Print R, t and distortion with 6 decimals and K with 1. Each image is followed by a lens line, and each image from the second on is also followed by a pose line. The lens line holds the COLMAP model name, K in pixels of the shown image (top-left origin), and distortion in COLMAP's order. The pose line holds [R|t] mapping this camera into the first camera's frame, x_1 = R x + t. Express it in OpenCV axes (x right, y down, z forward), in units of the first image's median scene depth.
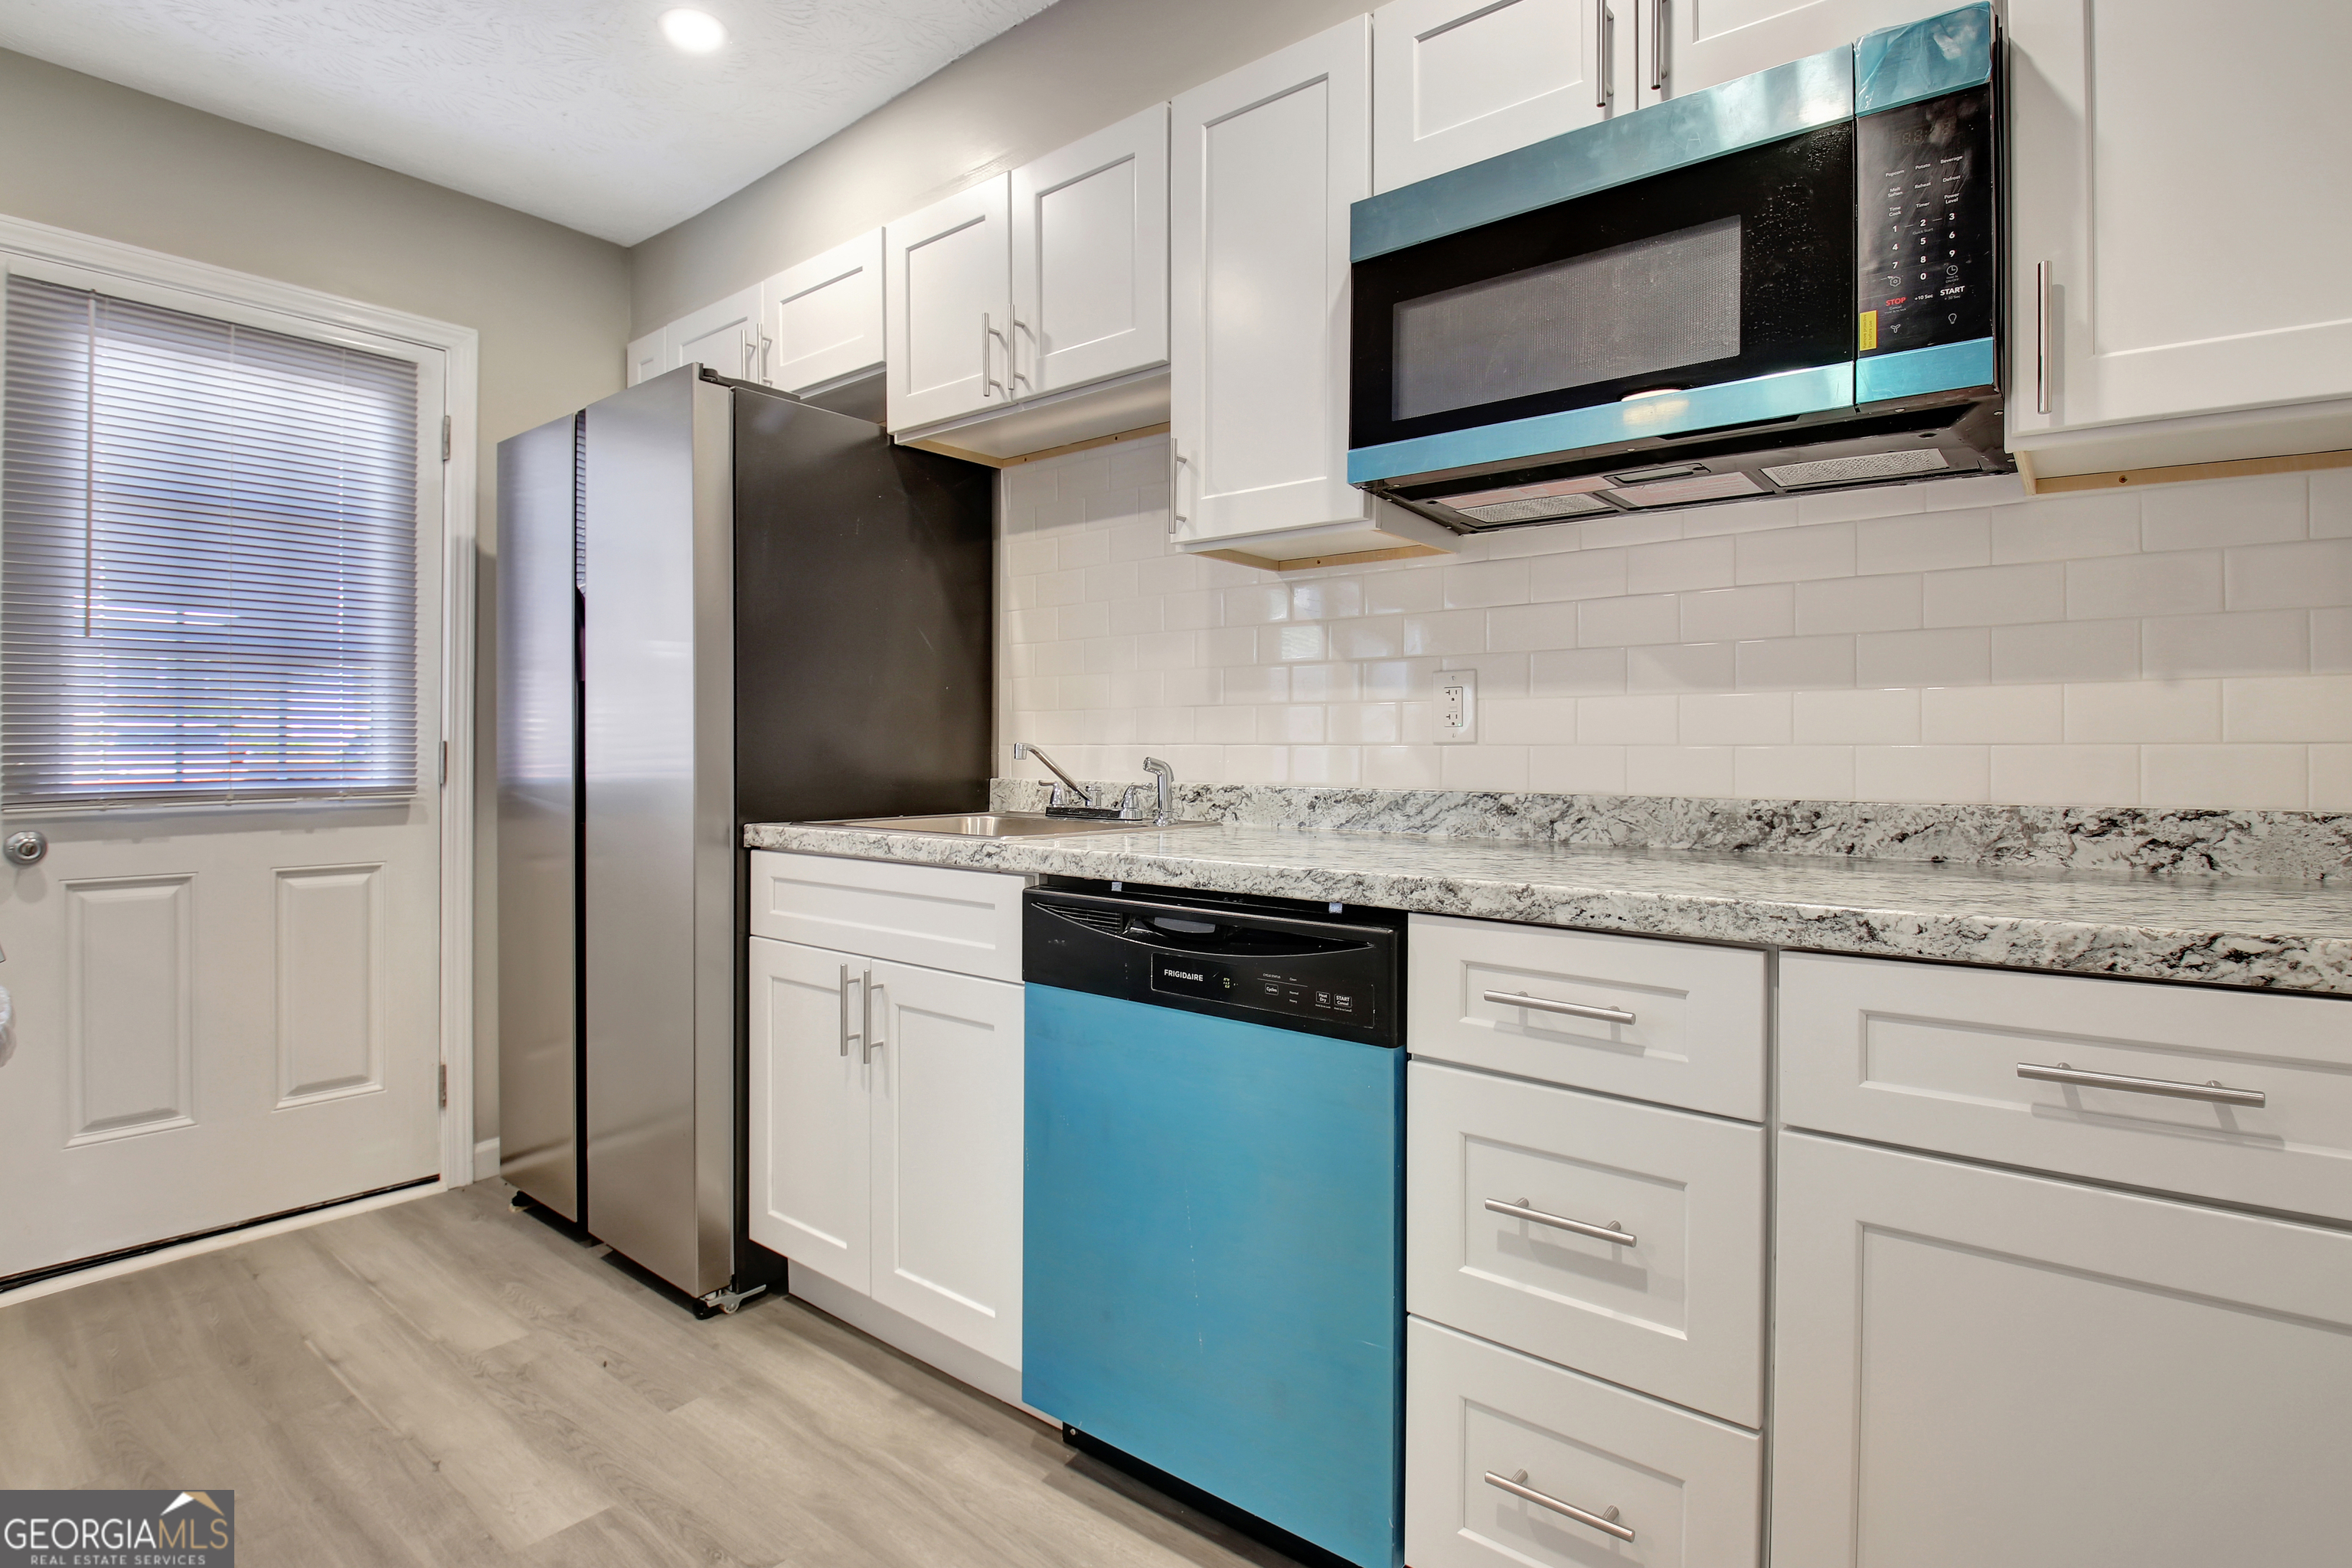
lens RADIAL K [[1158.7, 0, 1169.5], [0, 1158.7, 751.2], [0, 0, 1]] dist [0.012053, -0.025375]
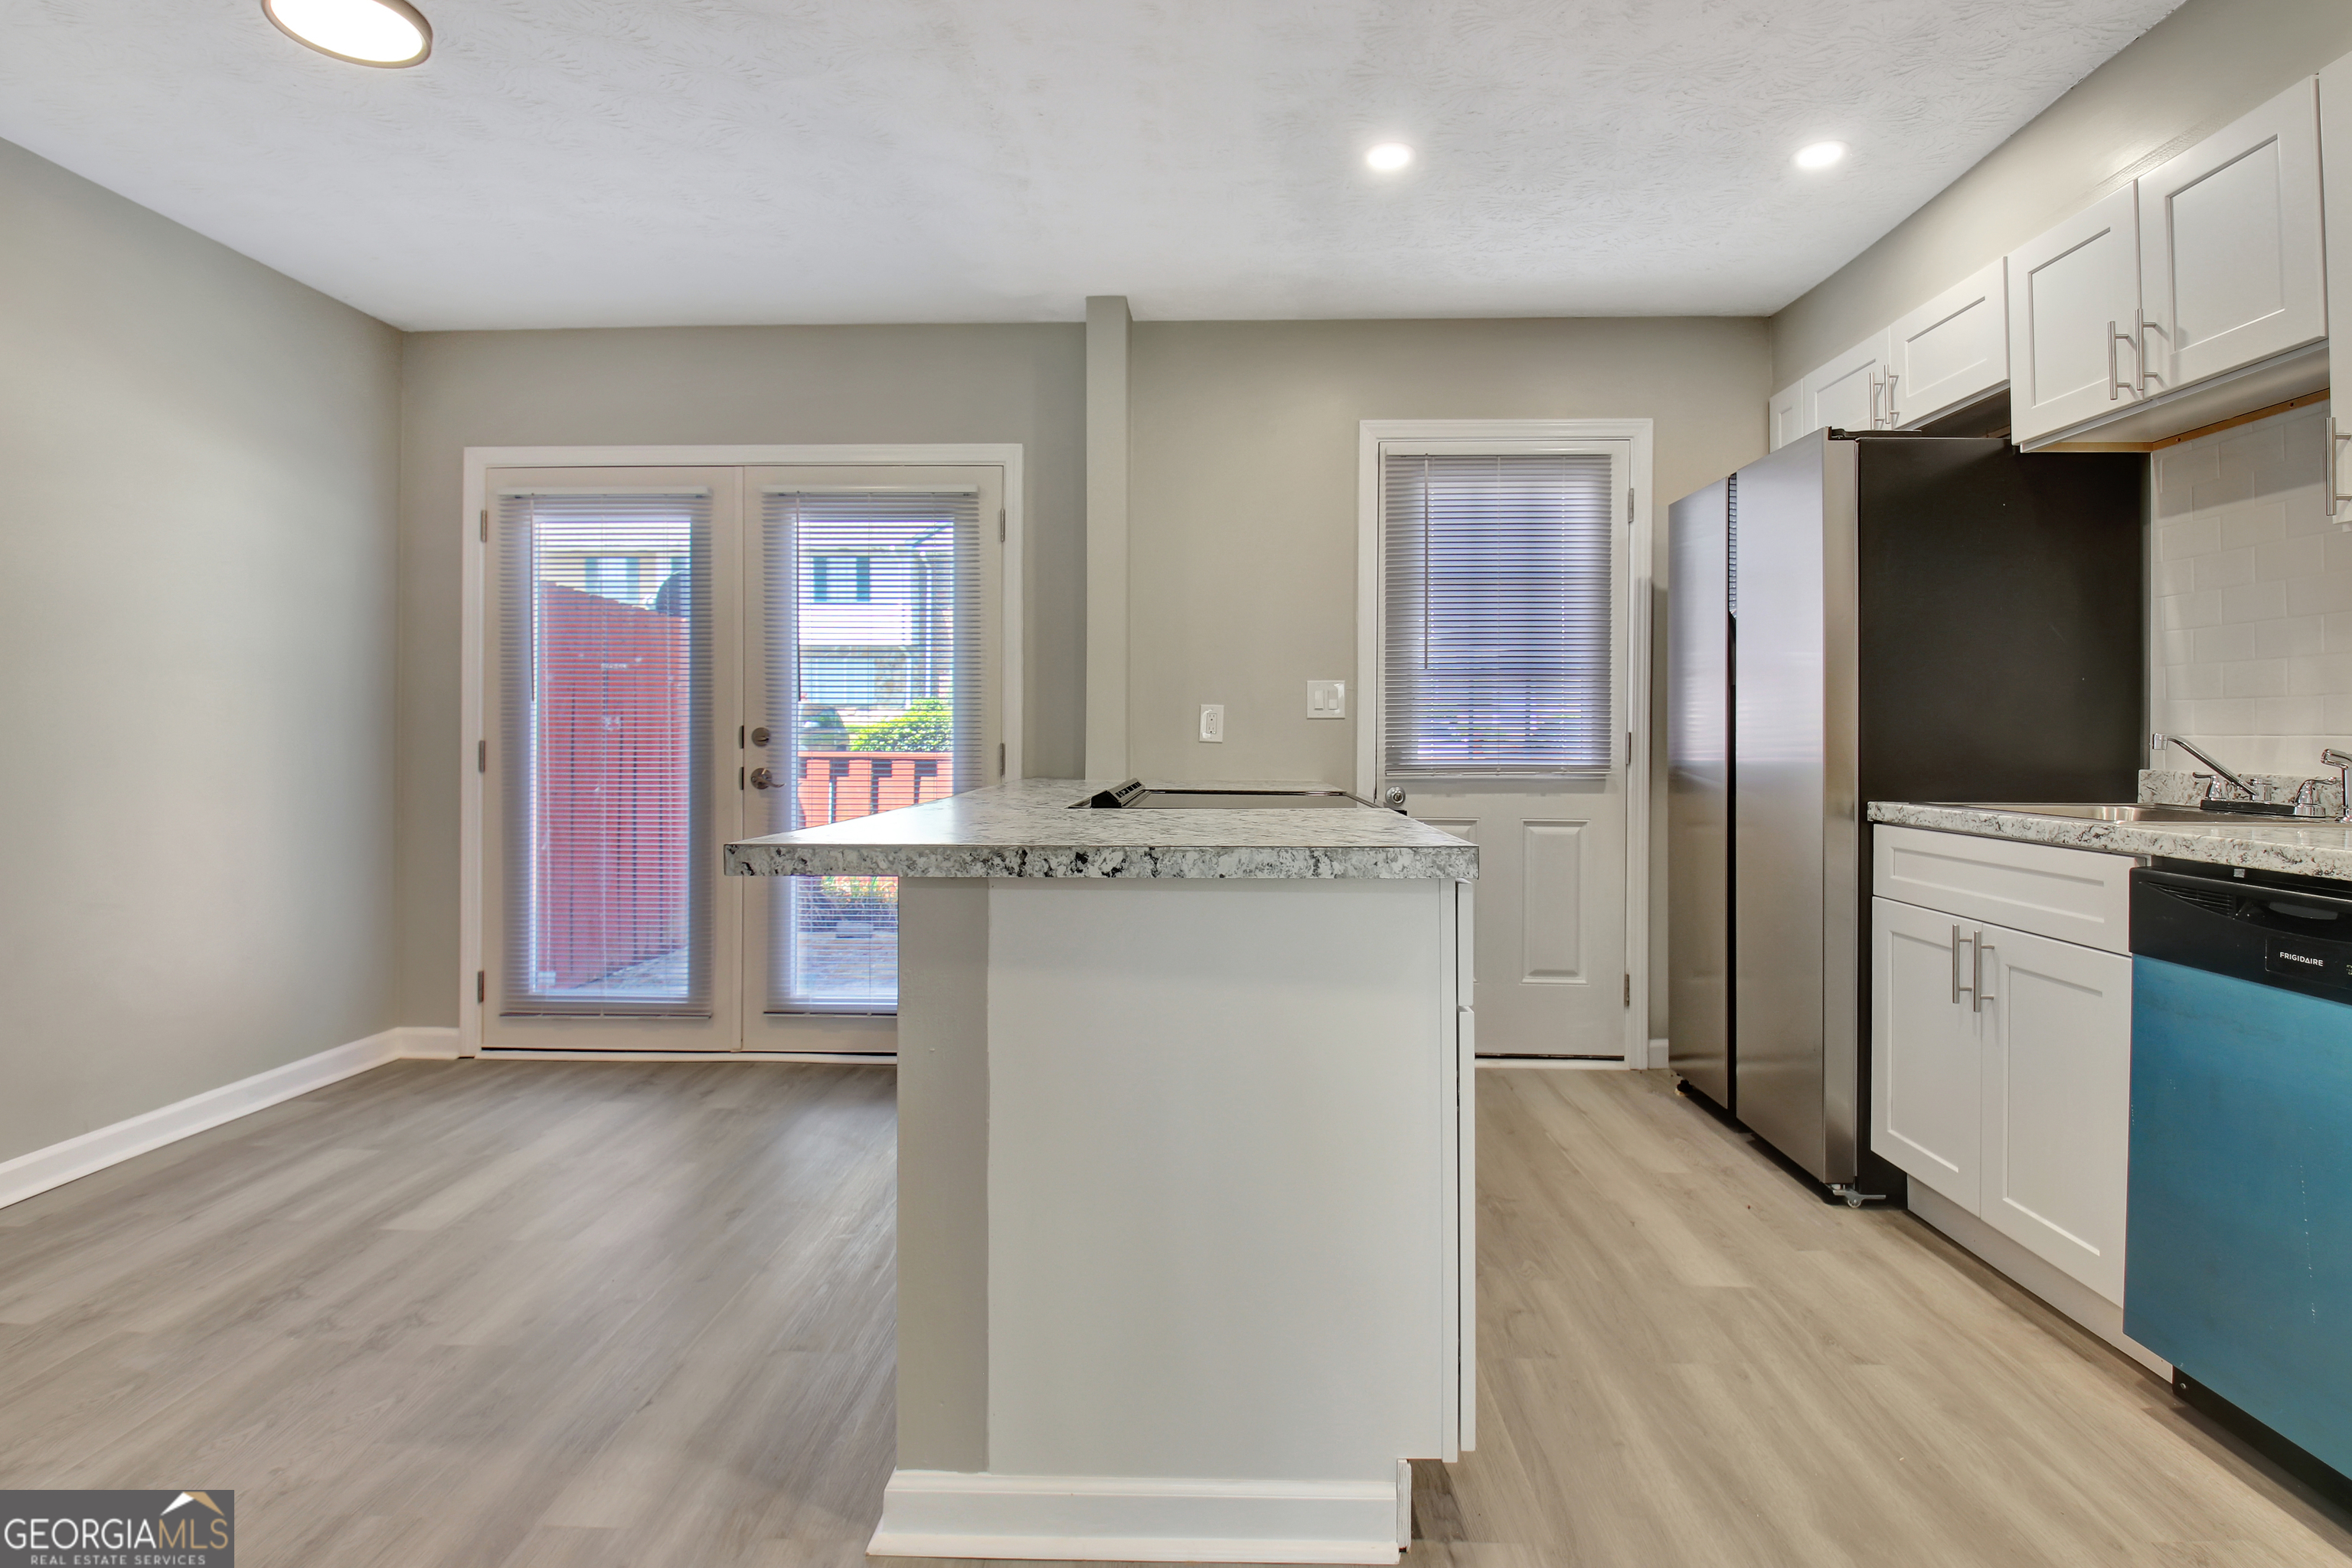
lens RADIAL K [[1152.5, 0, 1179.9], [0, 1152.5, 728.9], [0, 0, 1]] dist [0.005279, -0.020604]
pose [[0.612823, -0.002649, -0.790216, 0.154394], [-0.004312, 0.999968, -0.006696, -0.001136], [0.790209, 0.007511, 0.612792, -0.323108]]
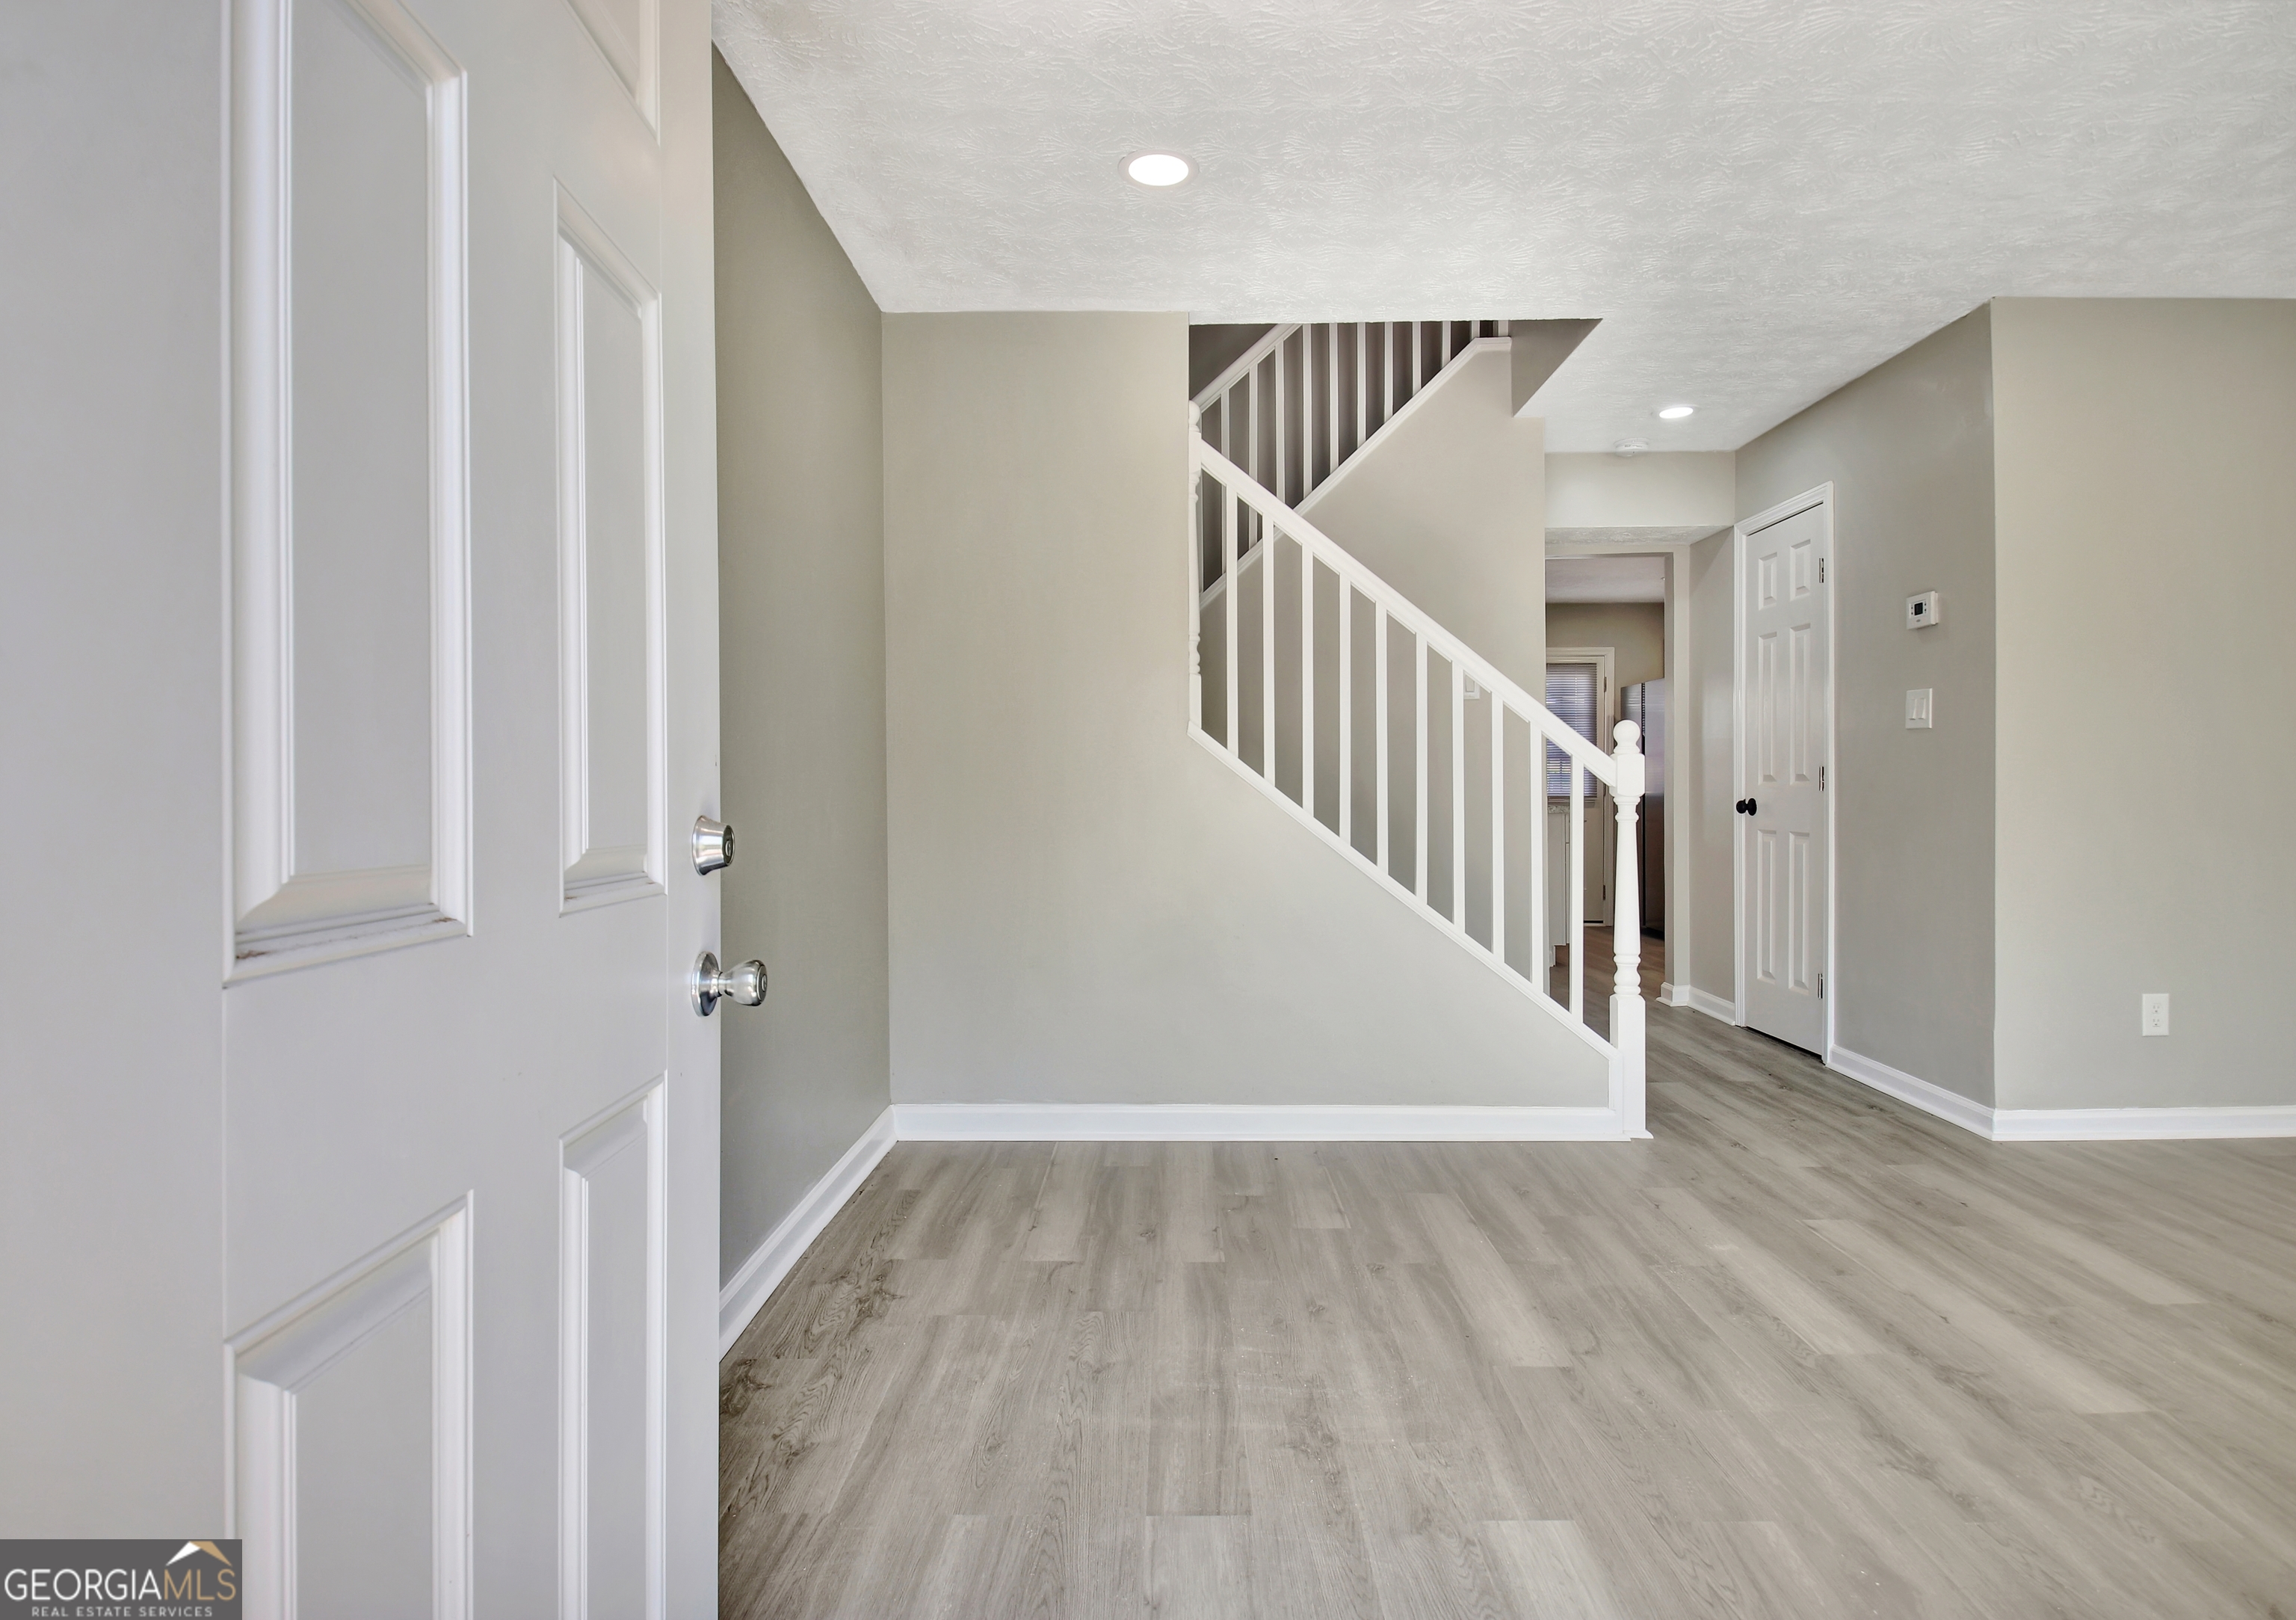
lens RADIAL K [[1223.6, 0, 1148.0], [0, 1223.6, 810.0], [0, 0, 1]] dist [0.024515, -0.037763]
pose [[0.626836, 0.009593, -0.779092, 1.740740], [0.002971, 0.999888, 0.014702, 0.031157], [0.779146, -0.011530, 0.626737, -2.994516]]
